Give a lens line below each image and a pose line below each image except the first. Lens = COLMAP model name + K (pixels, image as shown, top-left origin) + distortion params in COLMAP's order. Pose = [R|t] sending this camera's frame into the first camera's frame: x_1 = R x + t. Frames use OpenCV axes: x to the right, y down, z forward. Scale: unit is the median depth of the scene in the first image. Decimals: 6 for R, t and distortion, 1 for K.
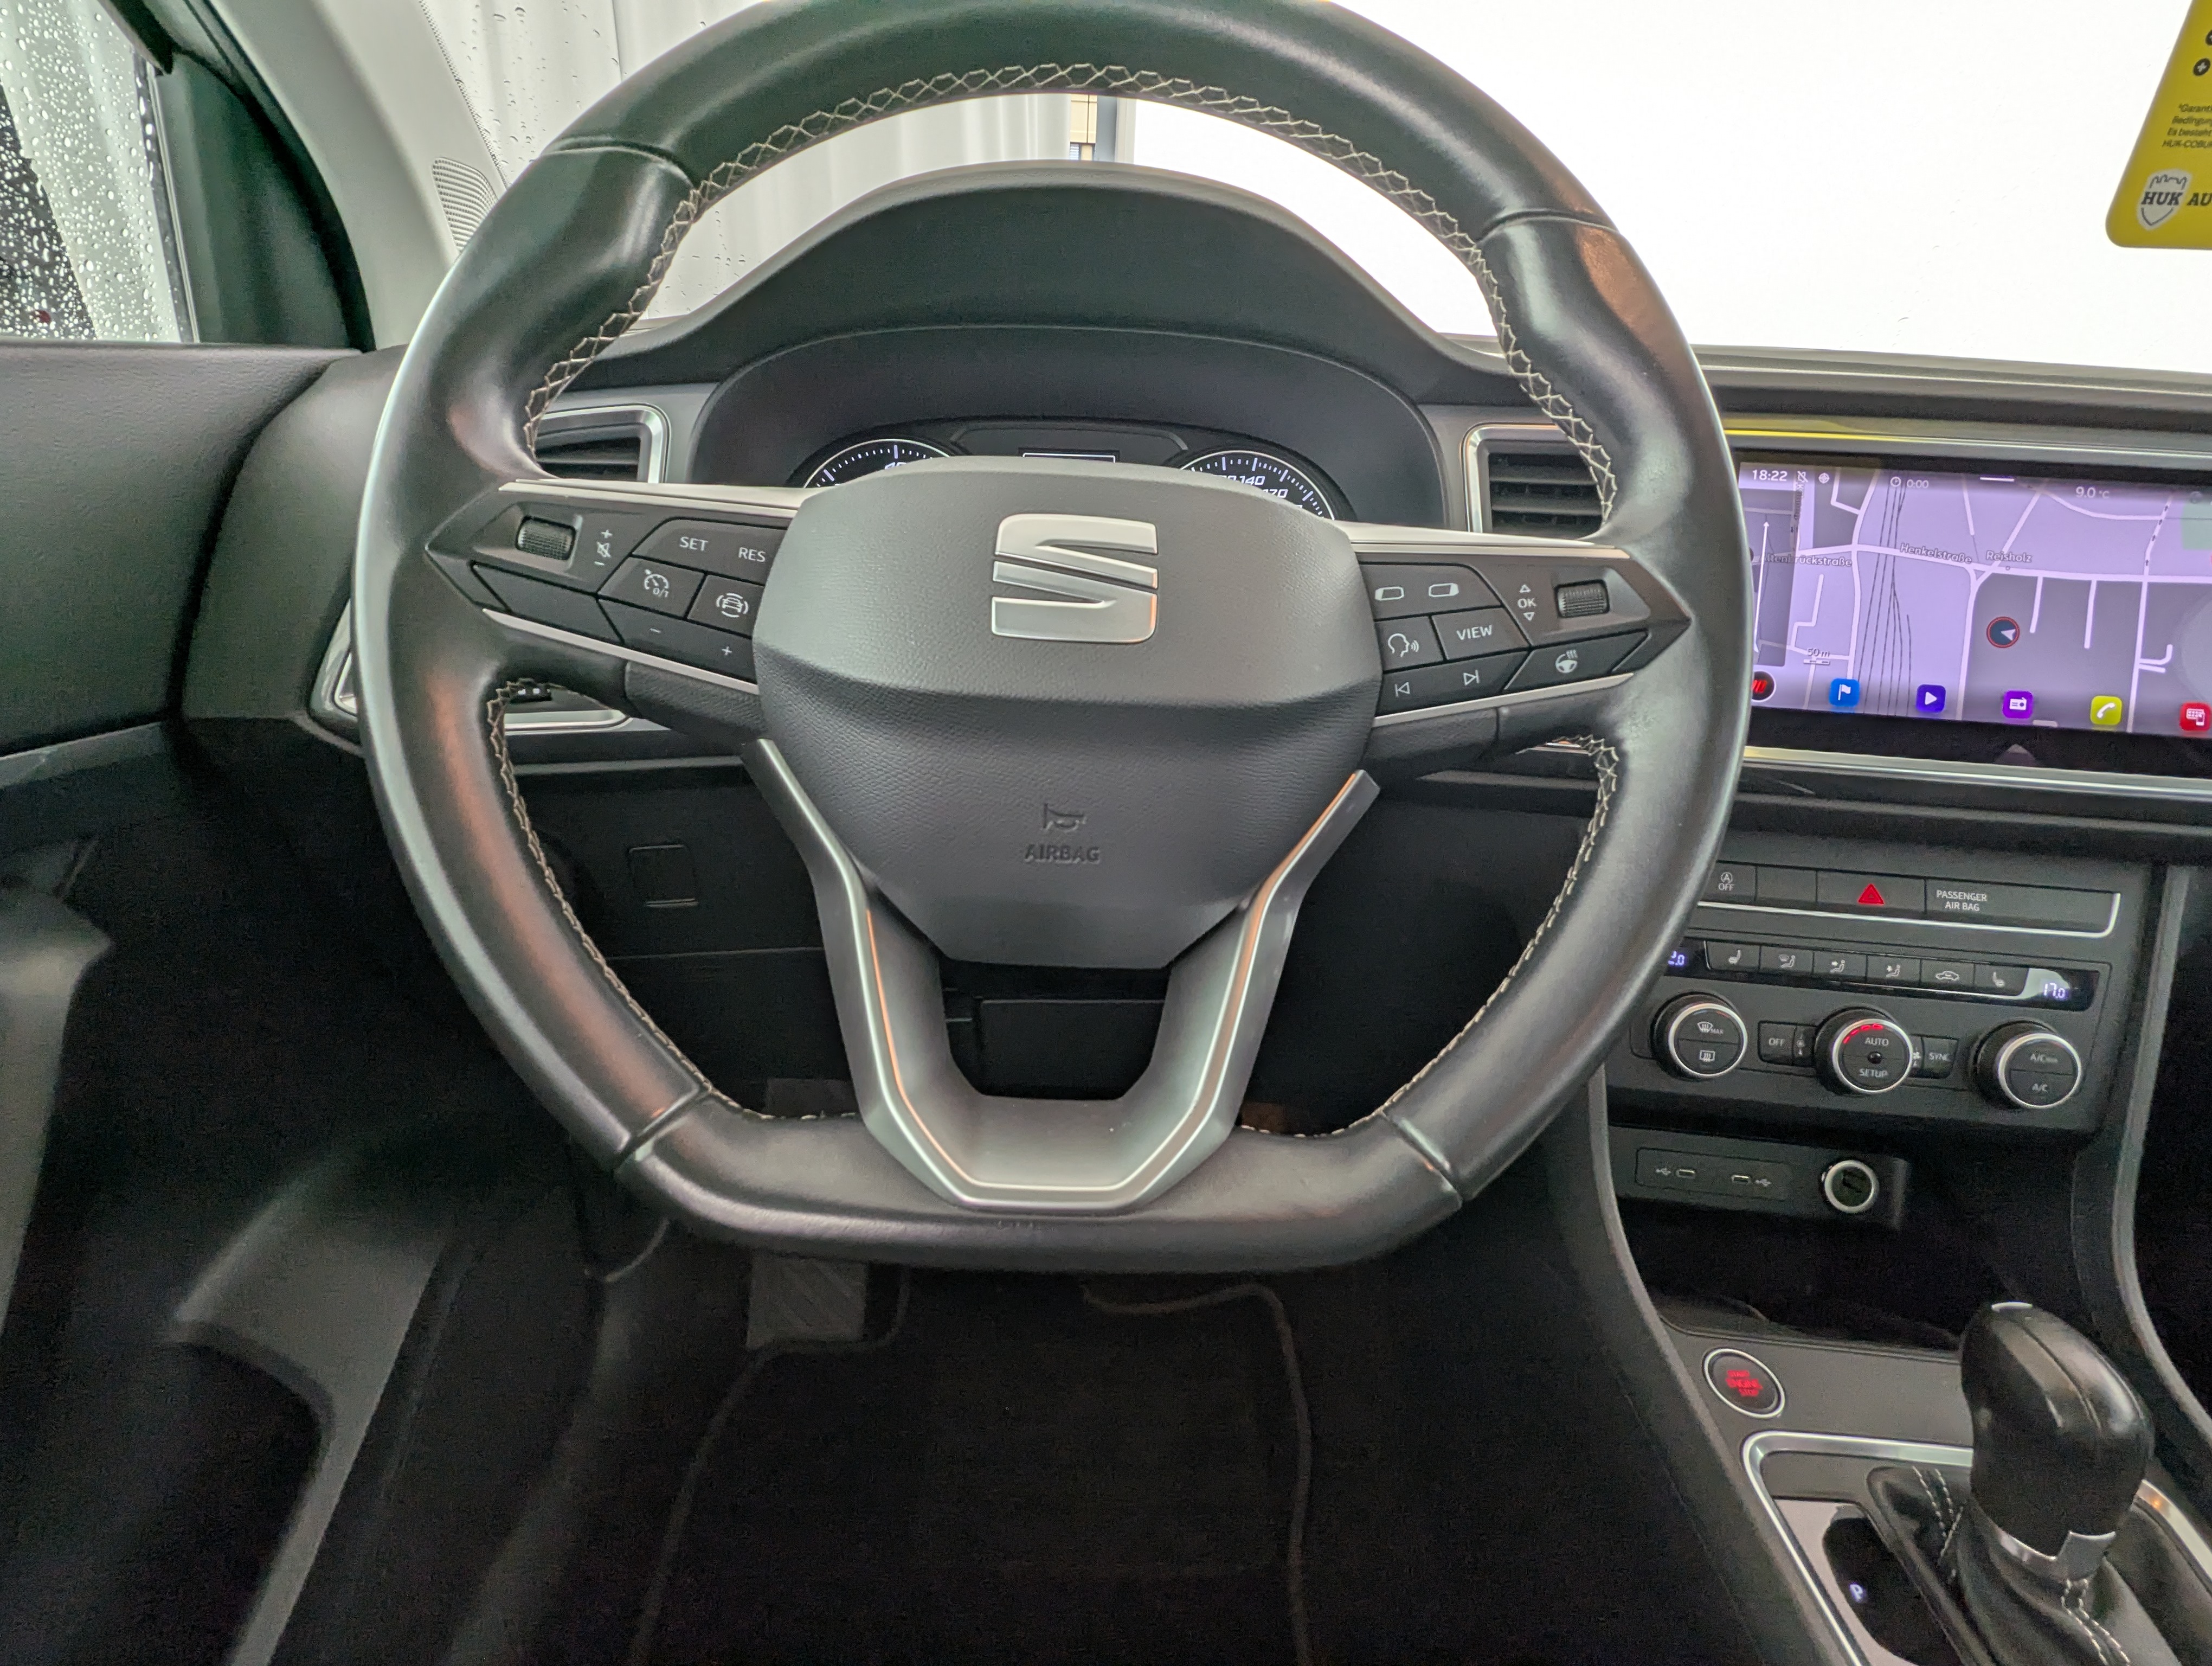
lens RADIAL K [[1052.6, 0, 1106.9], [0, 1052.6, 836.8], [0, 0, 1]] dist [0.004723, -0.002310]
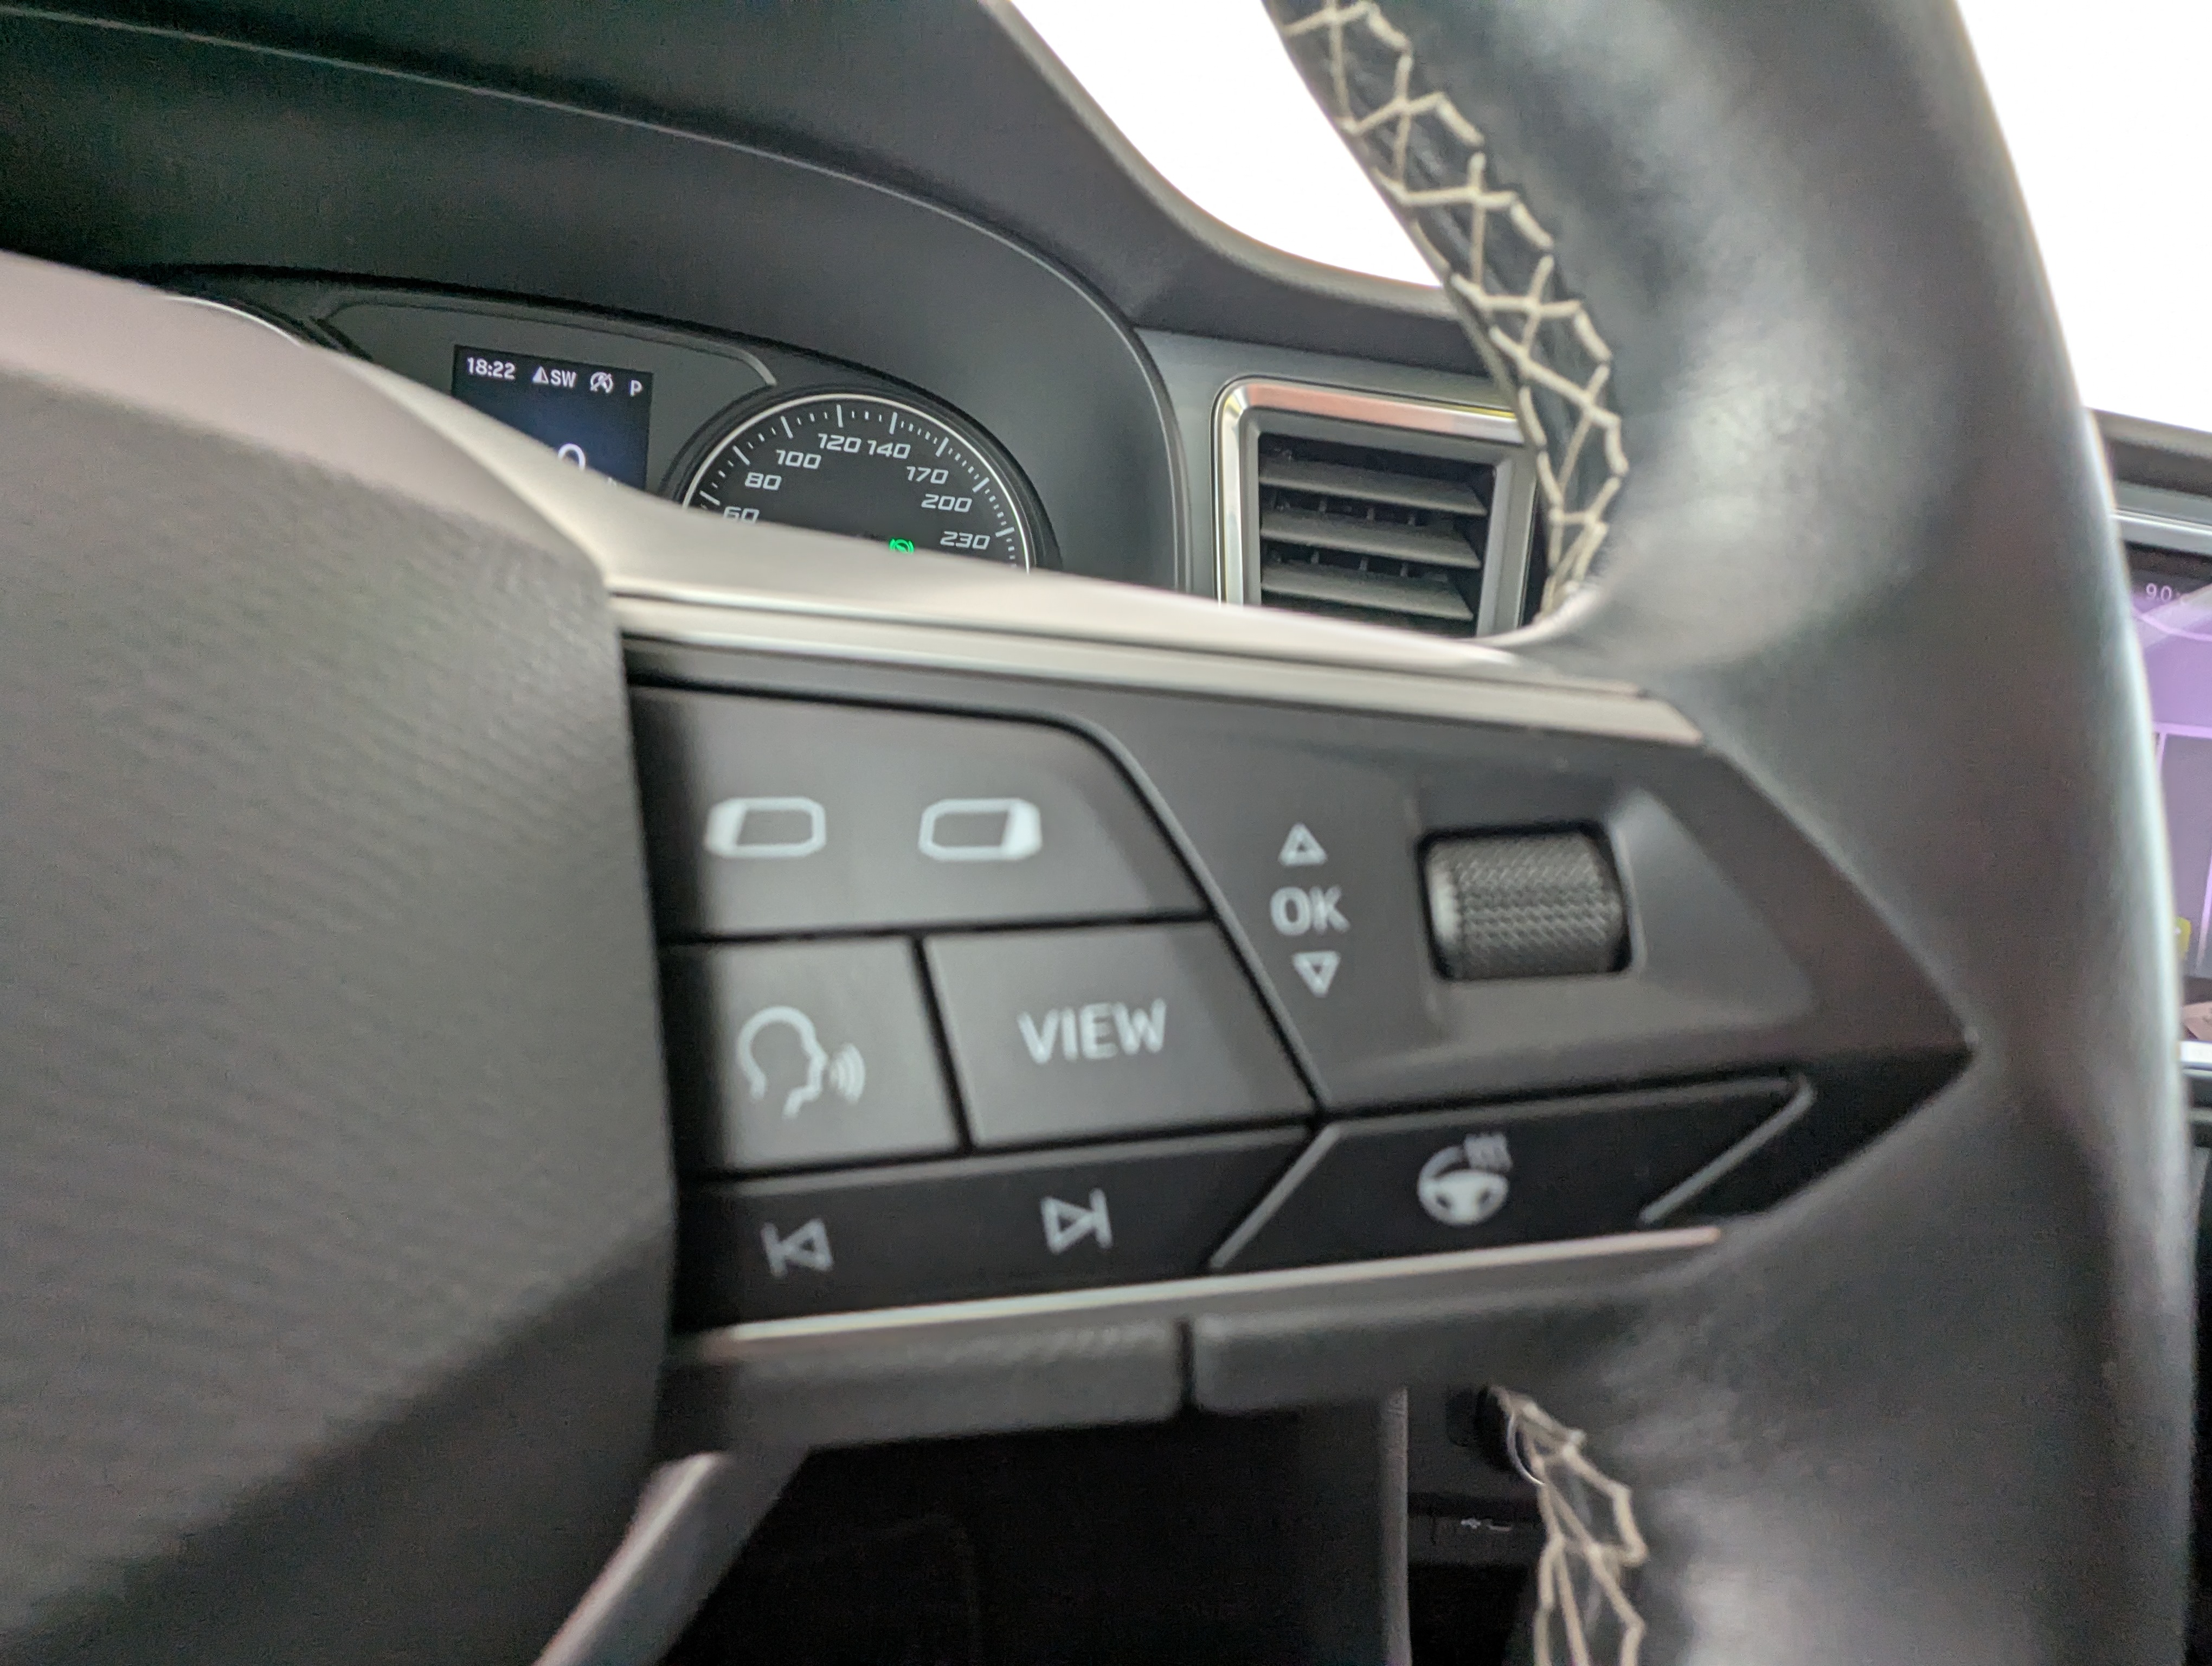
lens RADIAL K [[1052.6, 0, 1109.8], [0, 1052.6, 839.6], [0, 0, 1]] dist [0.004723, -0.002310]
pose [[0.981054, 0.033515, 0.190813, 0.194284], [-0.033062, 0.999438, -0.005562, -0.148680], [-0.190892, -0.000852, 0.981611, 0.489623]]
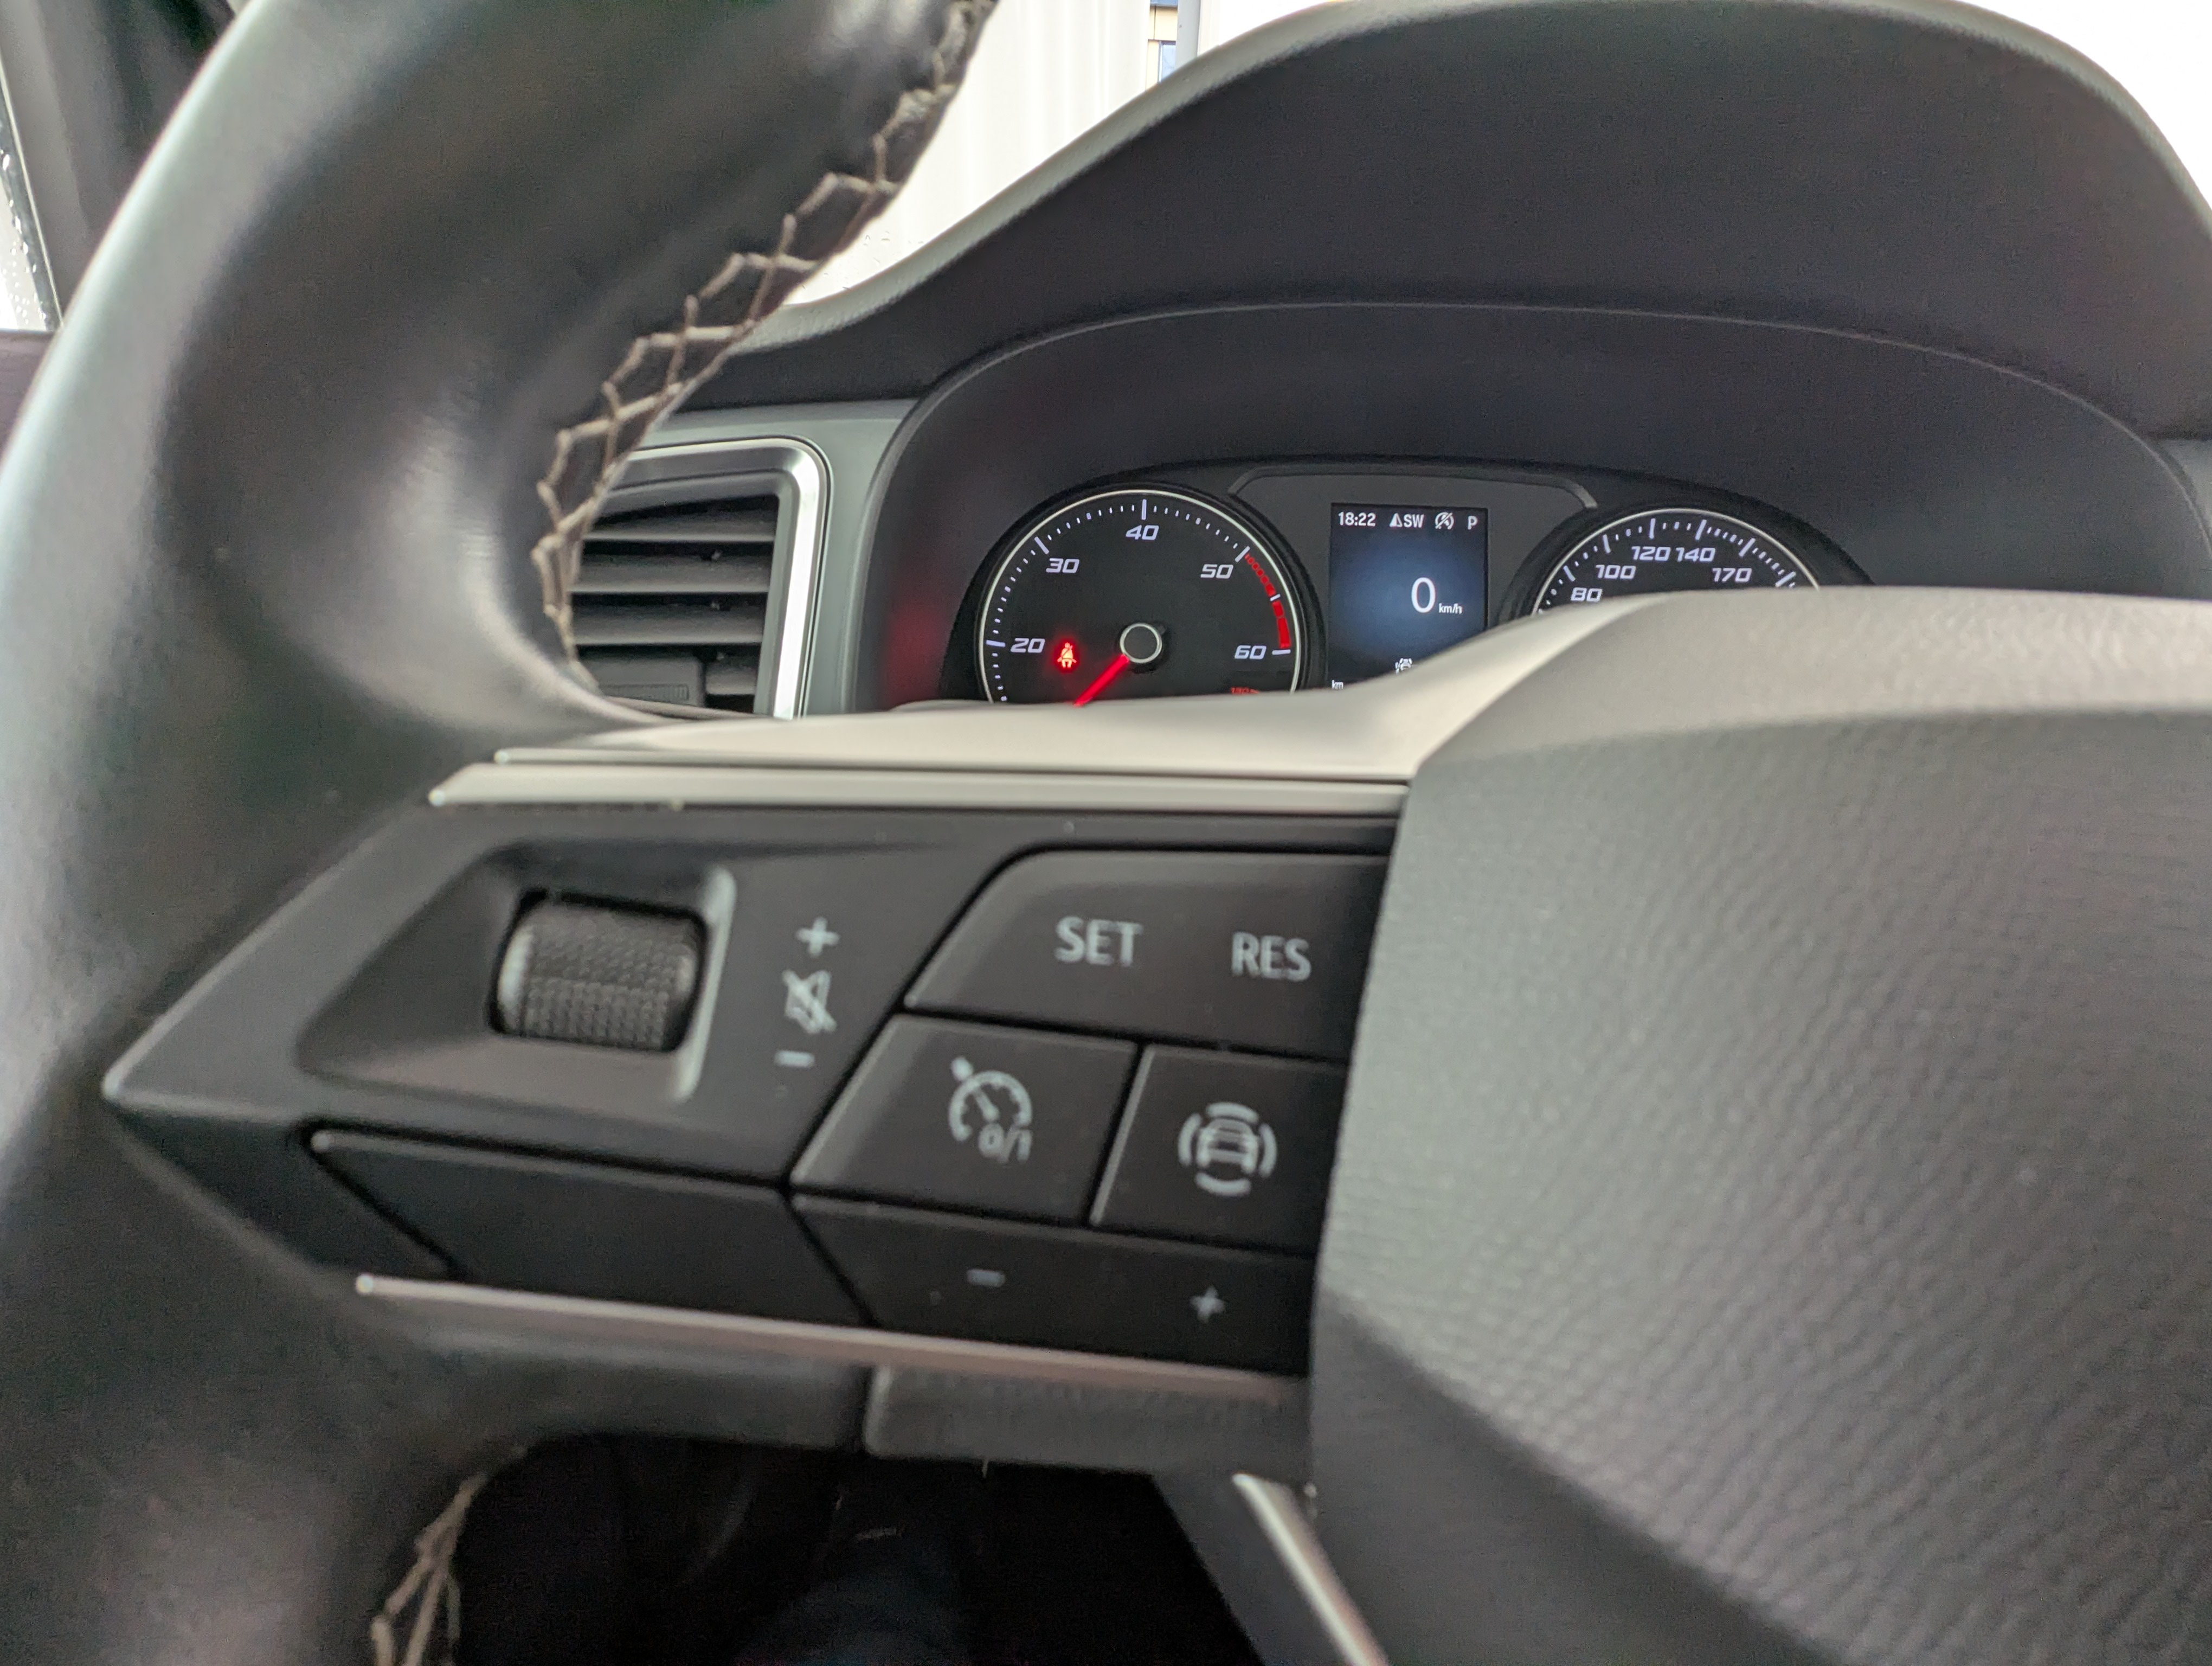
lens RADIAL K [[1052.6, 0, 1116.7], [0, 1052.6, 842.8], [0, 0, 1]] dist [0.004723, -0.002310]
pose [[0.999151, 0.015843, -0.038027, -0.234304], [-0.016405, 0.999760, -0.014520, -0.187030], [0.037787, 0.015132, 0.999171, 0.440693]]
